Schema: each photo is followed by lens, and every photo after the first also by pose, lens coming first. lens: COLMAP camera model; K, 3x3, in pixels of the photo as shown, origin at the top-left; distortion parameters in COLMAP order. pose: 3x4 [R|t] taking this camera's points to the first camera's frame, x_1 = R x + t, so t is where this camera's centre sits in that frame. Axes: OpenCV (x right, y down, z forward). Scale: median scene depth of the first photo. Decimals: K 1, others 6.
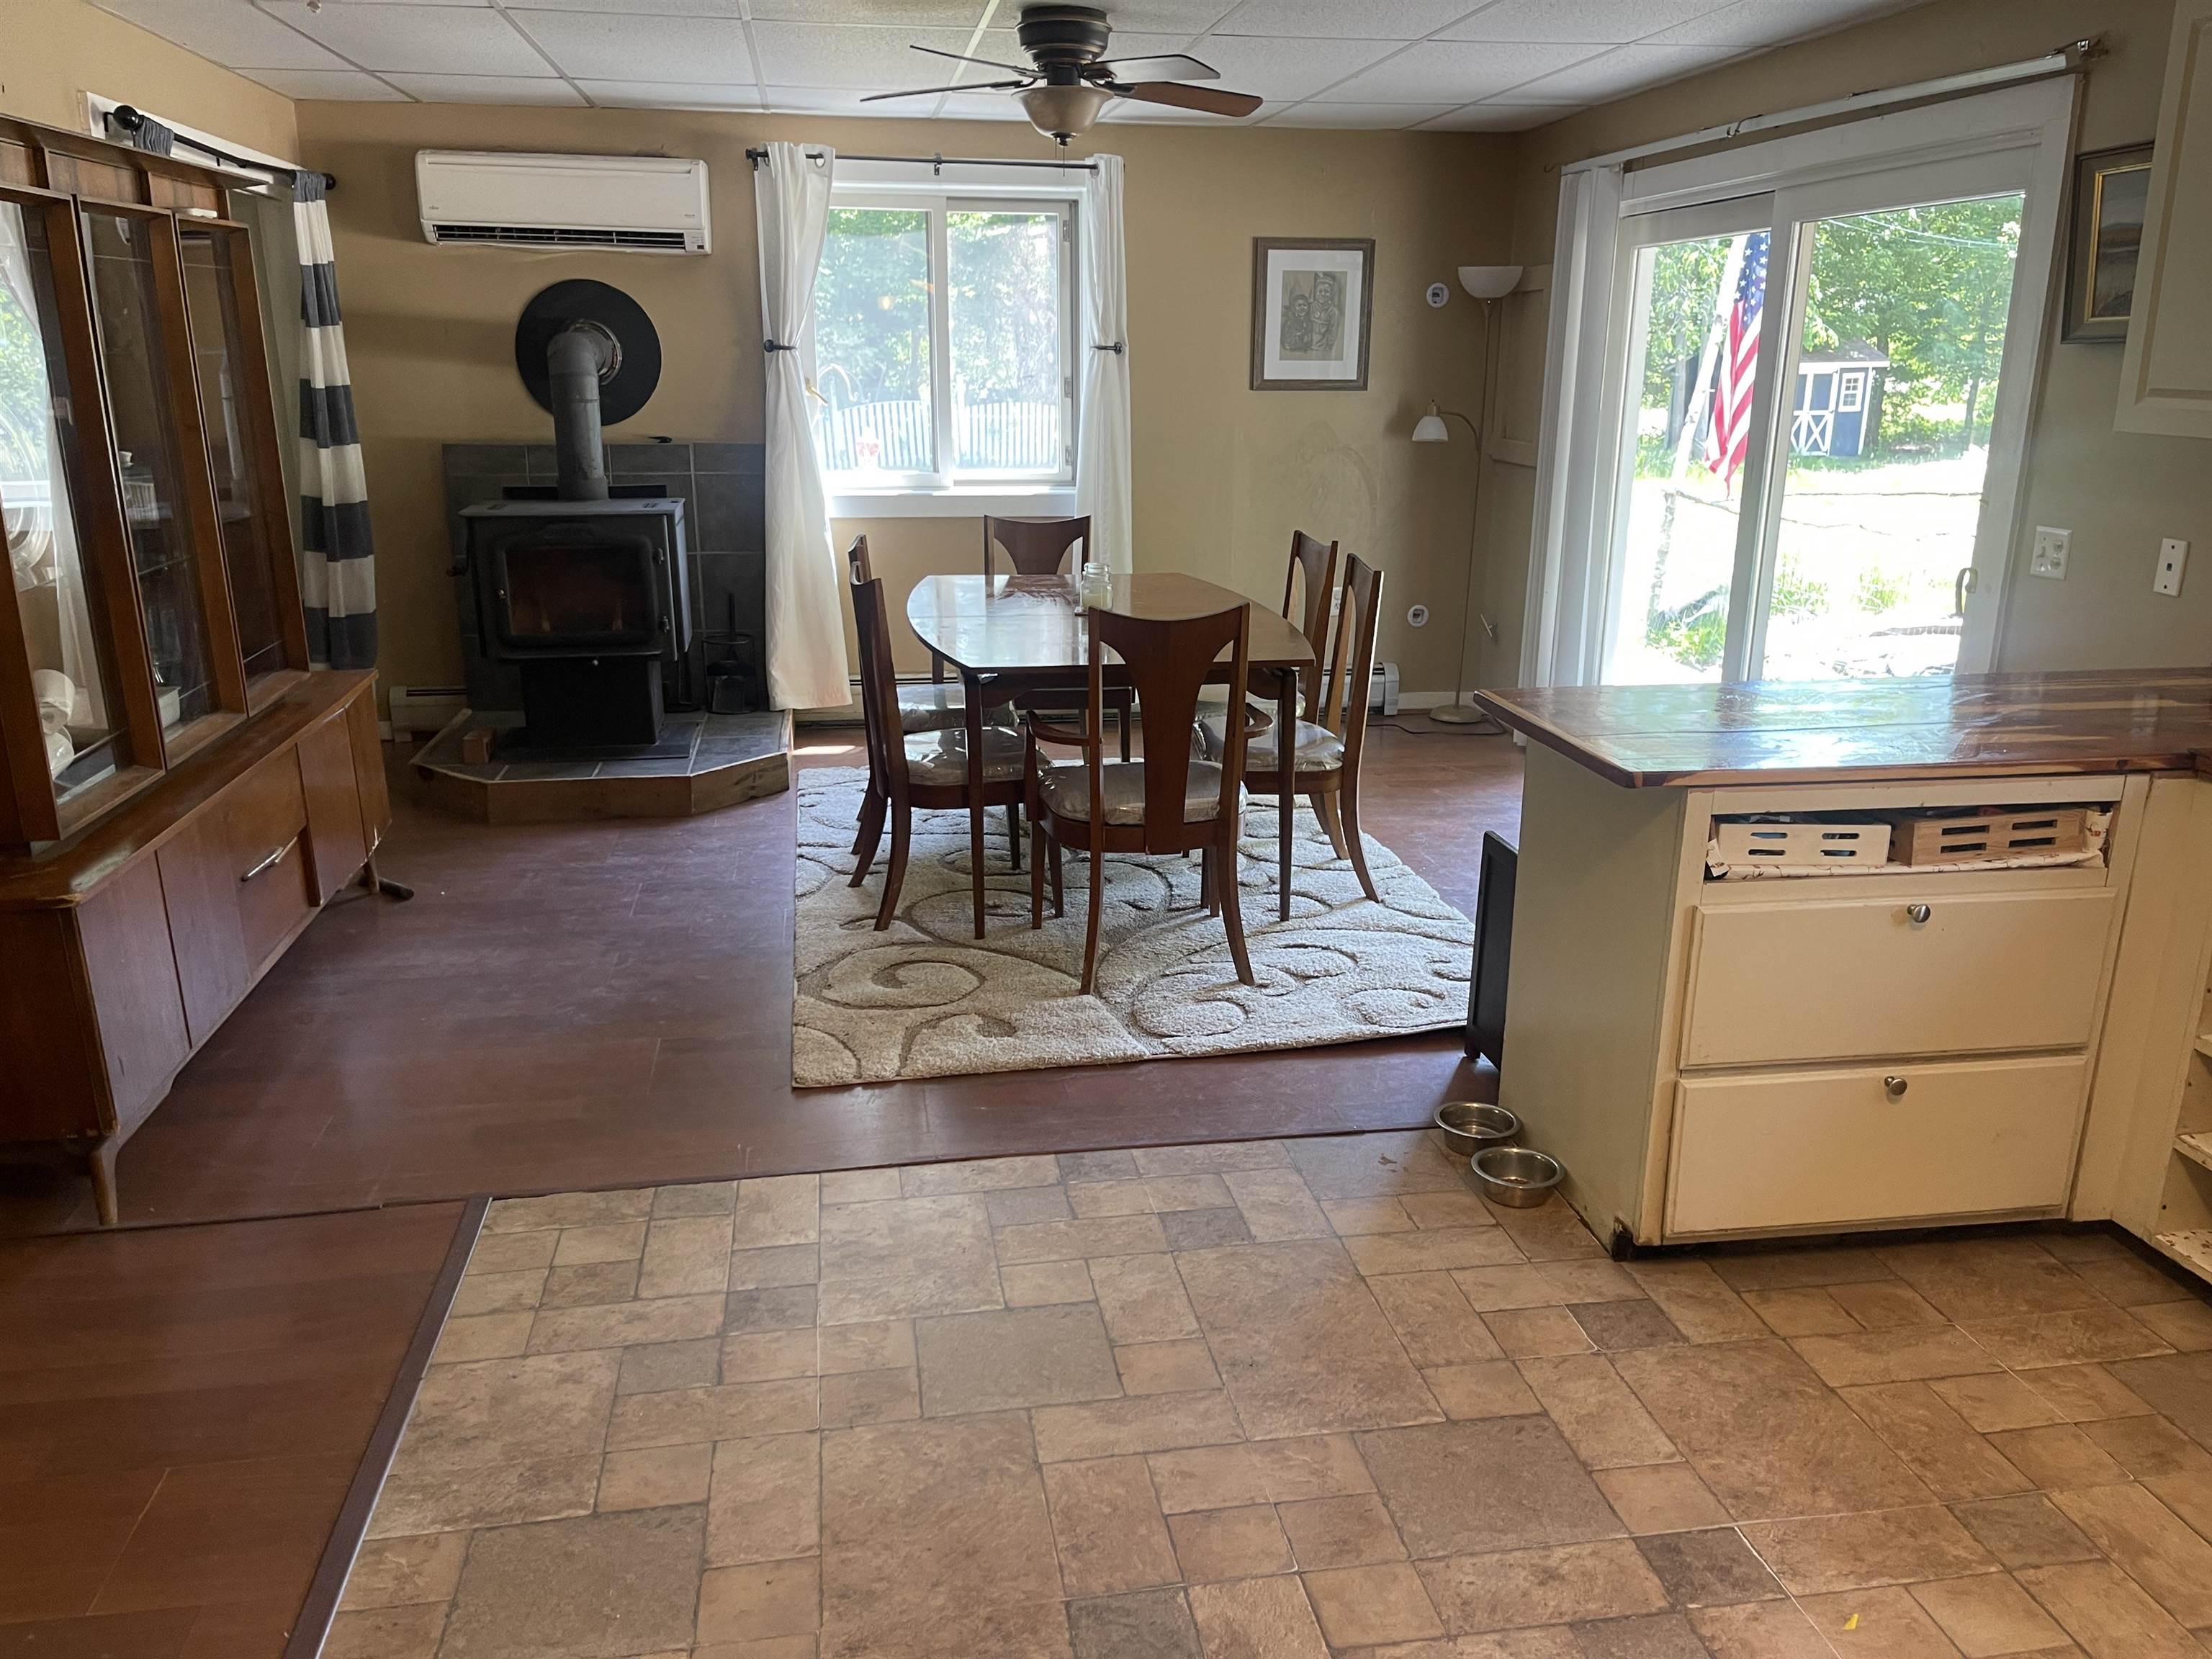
lens RADIAL K [[1673.5, 0, 1101.5], [0, 1673.5, 842.9], [0, 0, 1]] dist [0.072693, -0.104211]
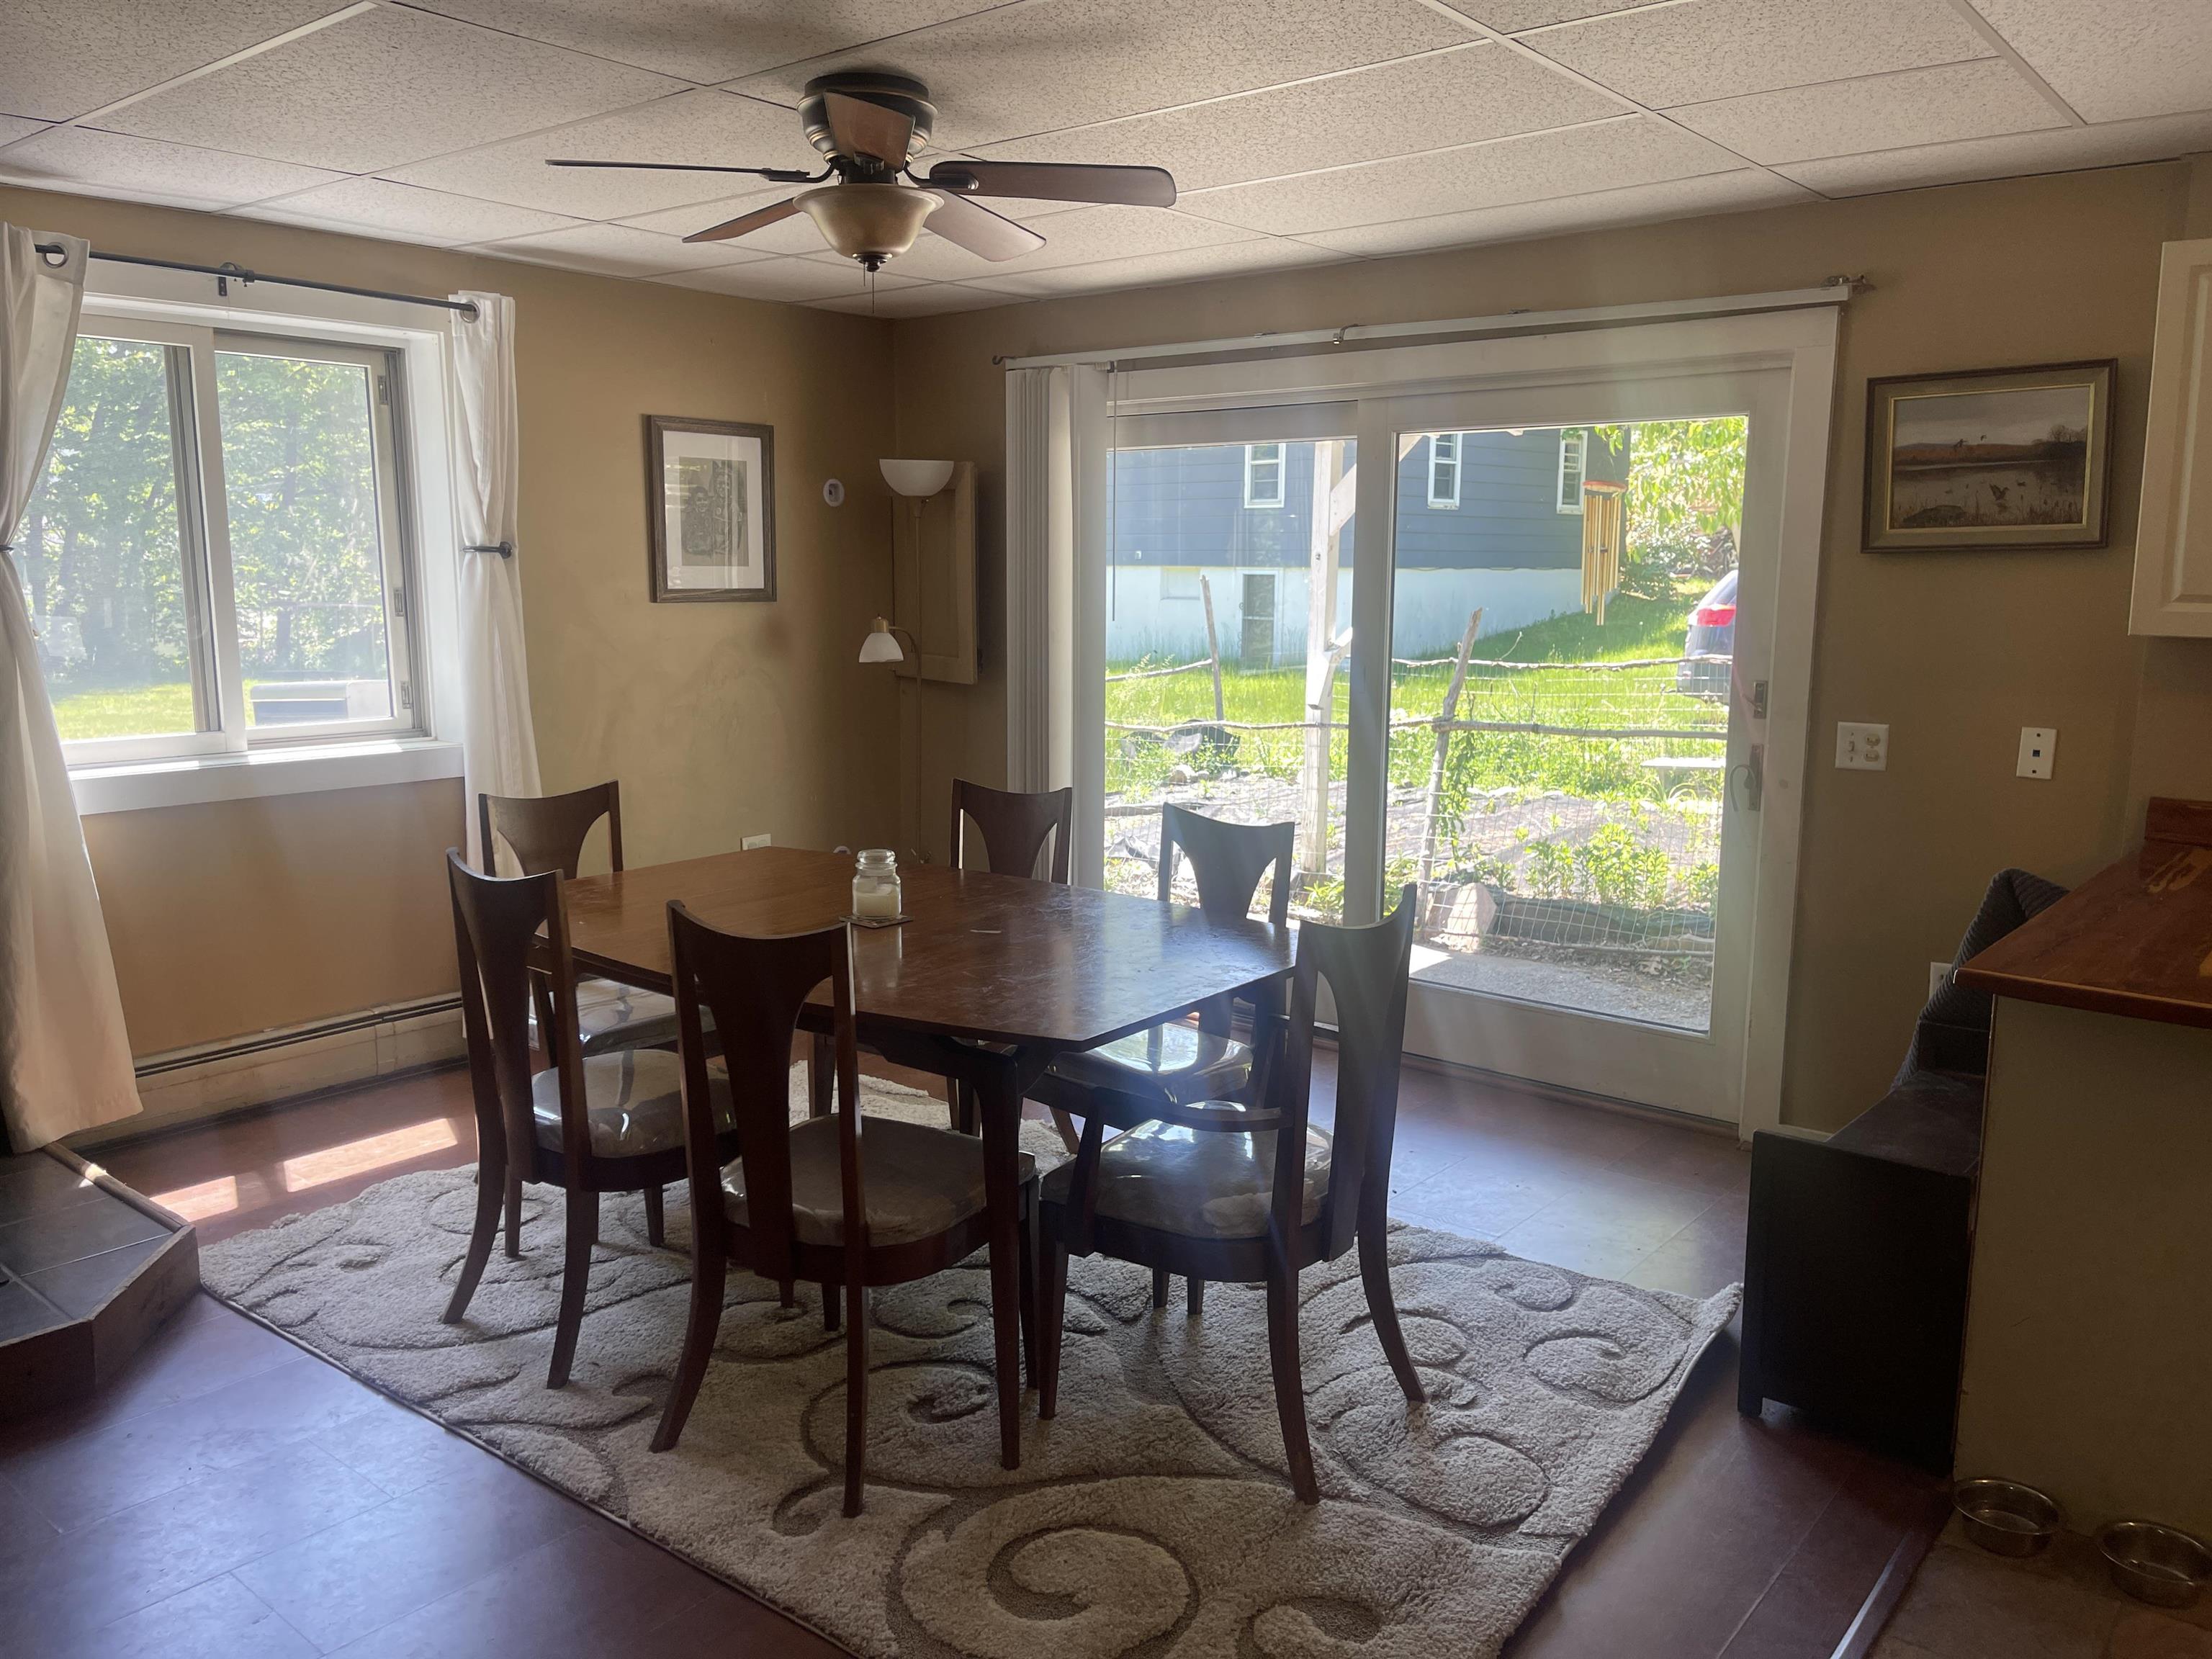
lens RADIAL K [[1680.0, 0, 1106.0], [0, 1680.0, 829.5], [0, 0, 1]] dist [0.047719, -0.055911]
pose [[0.749558, -0.106673, 0.653286, -0.470394], [0.183977, 0.981617, -0.050803, -0.149530], [-0.635857, 0.158269, 0.755405, 0.498468]]
